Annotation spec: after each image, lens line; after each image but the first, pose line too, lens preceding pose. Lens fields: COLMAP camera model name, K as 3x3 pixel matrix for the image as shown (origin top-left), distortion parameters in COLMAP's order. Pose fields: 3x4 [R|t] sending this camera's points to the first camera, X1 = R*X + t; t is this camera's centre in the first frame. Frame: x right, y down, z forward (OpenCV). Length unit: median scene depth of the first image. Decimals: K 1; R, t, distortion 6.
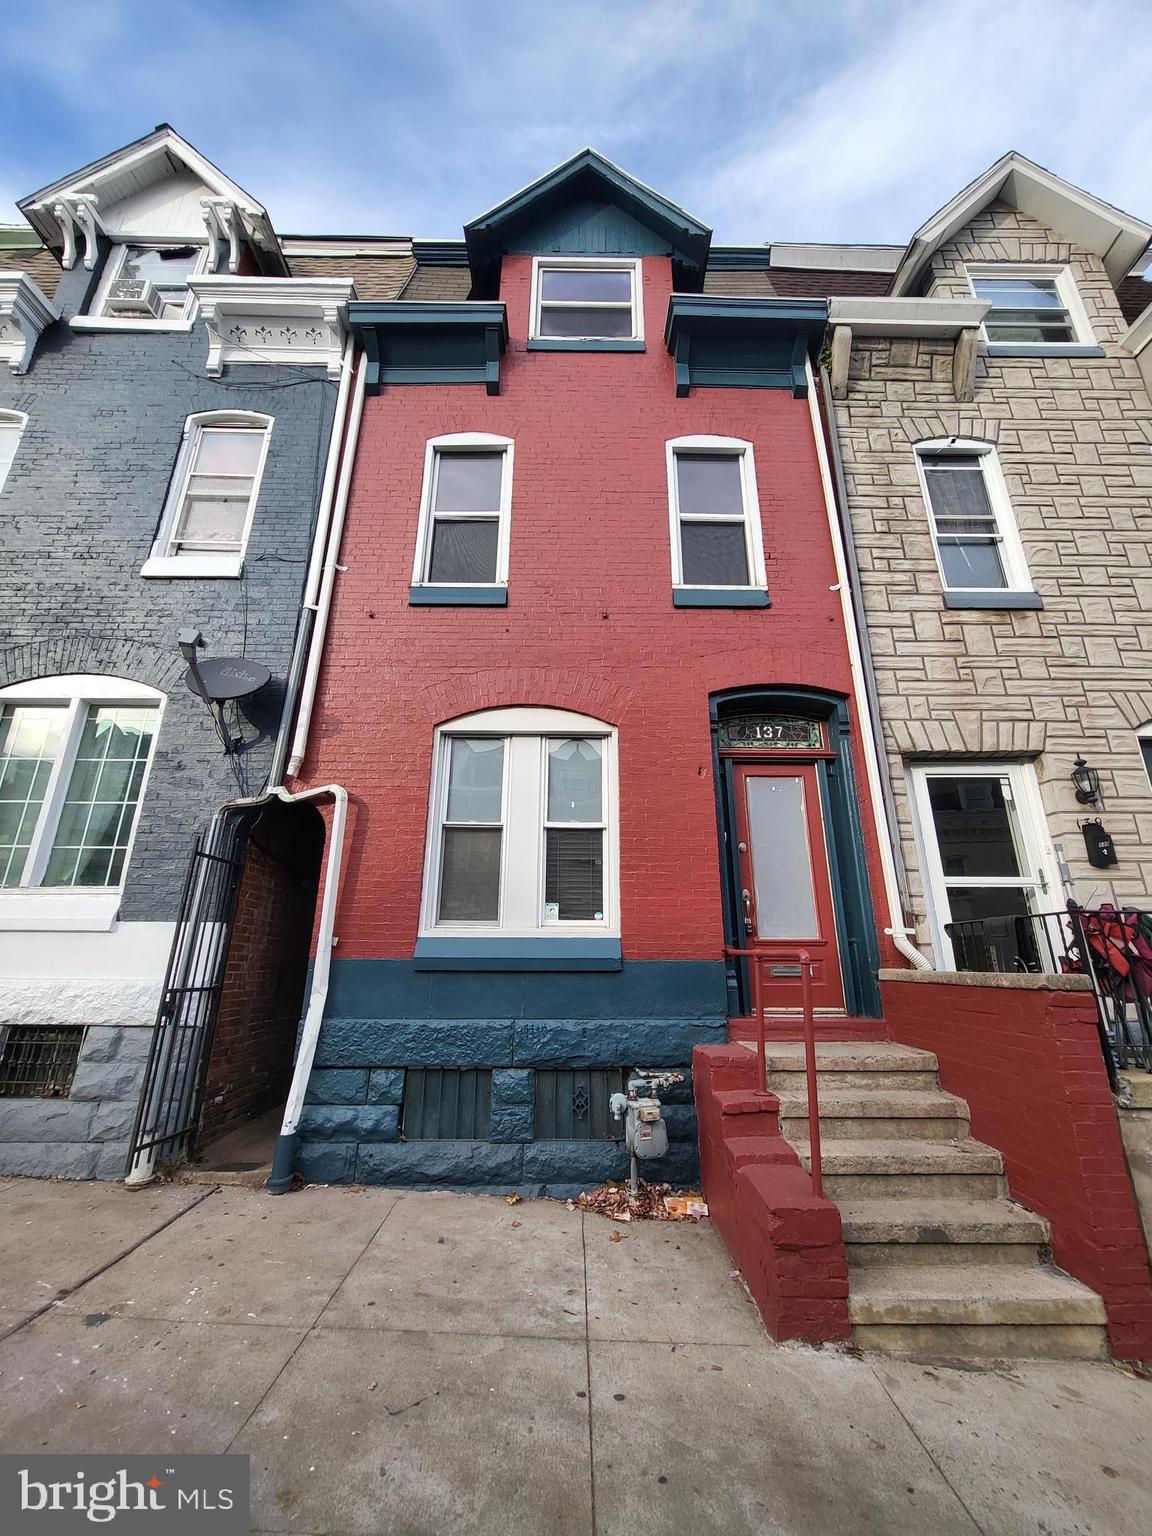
lens RADIAL K [[607.6, 0, 588.0], [0, 607.6, 764.4], [0, 0, 1]] dist [0.002259, -0.001239]
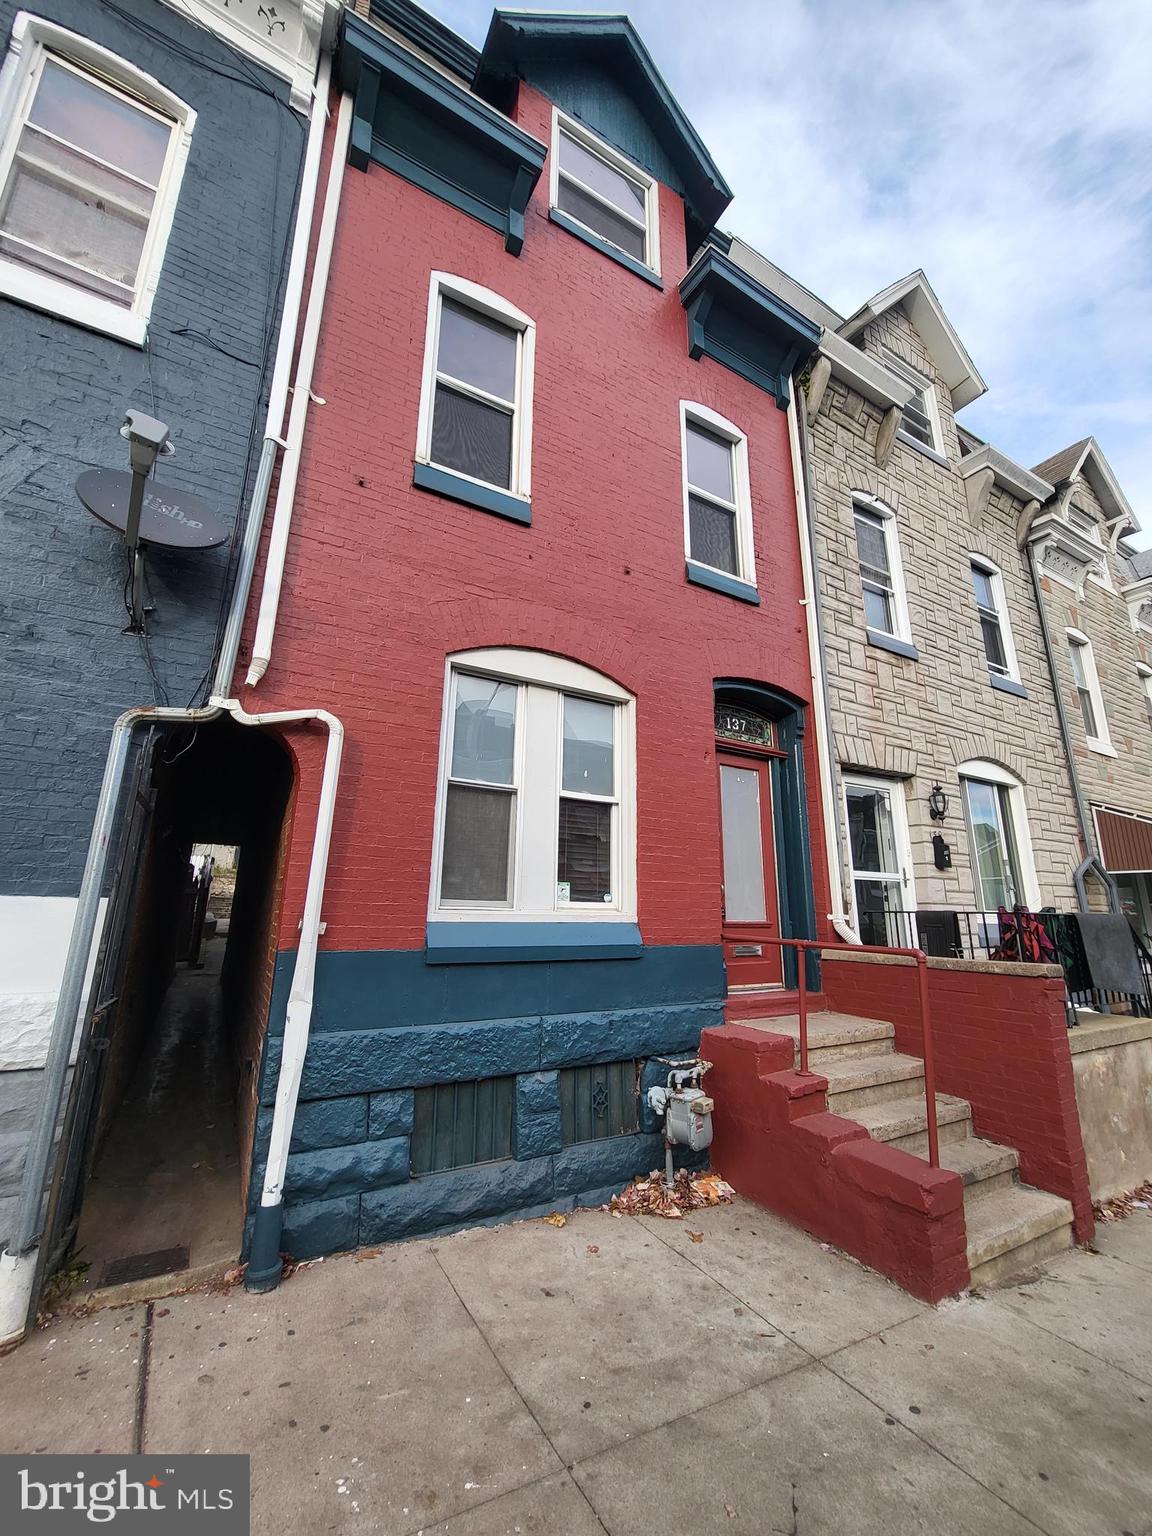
lens RADIAL K [[607.6, 0, 585.9], [0, 607.6, 762.3], [0, 0, 1]] dist [0.002259, -0.001239]
pose [[0.872592, 0.126247, 0.471853, -0.457768], [-0.161435, 0.986275, 0.034656, 0.018495], [-0.461001, -0.106415, 0.880996, 0.214337]]
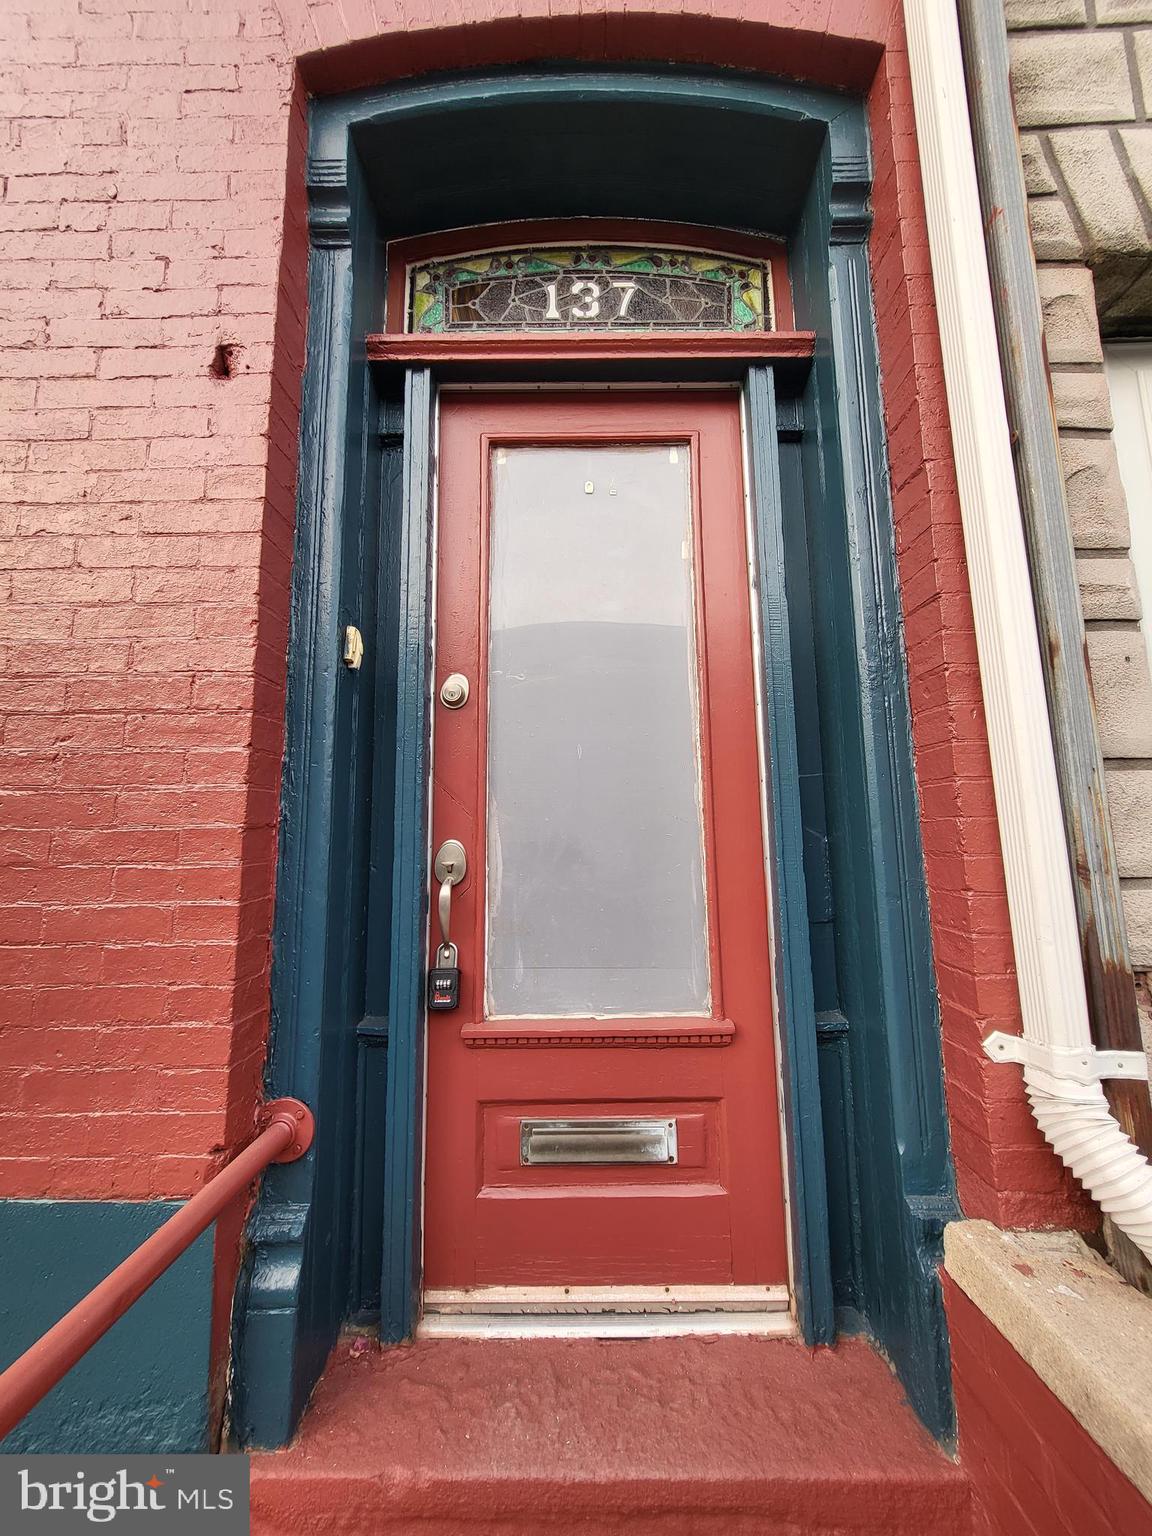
lens RADIAL K [[607.6, 0, 576.0], [0, 607.6, 760.8], [0, 0, 1]] dist [0.002259, -0.001239]
pose [[0.999296, -0.017232, -0.033328, 0.330939], [0.022719, 0.984836, 0.171993, 0.126627], [0.029859, -0.172629, 0.984534, 0.751272]]
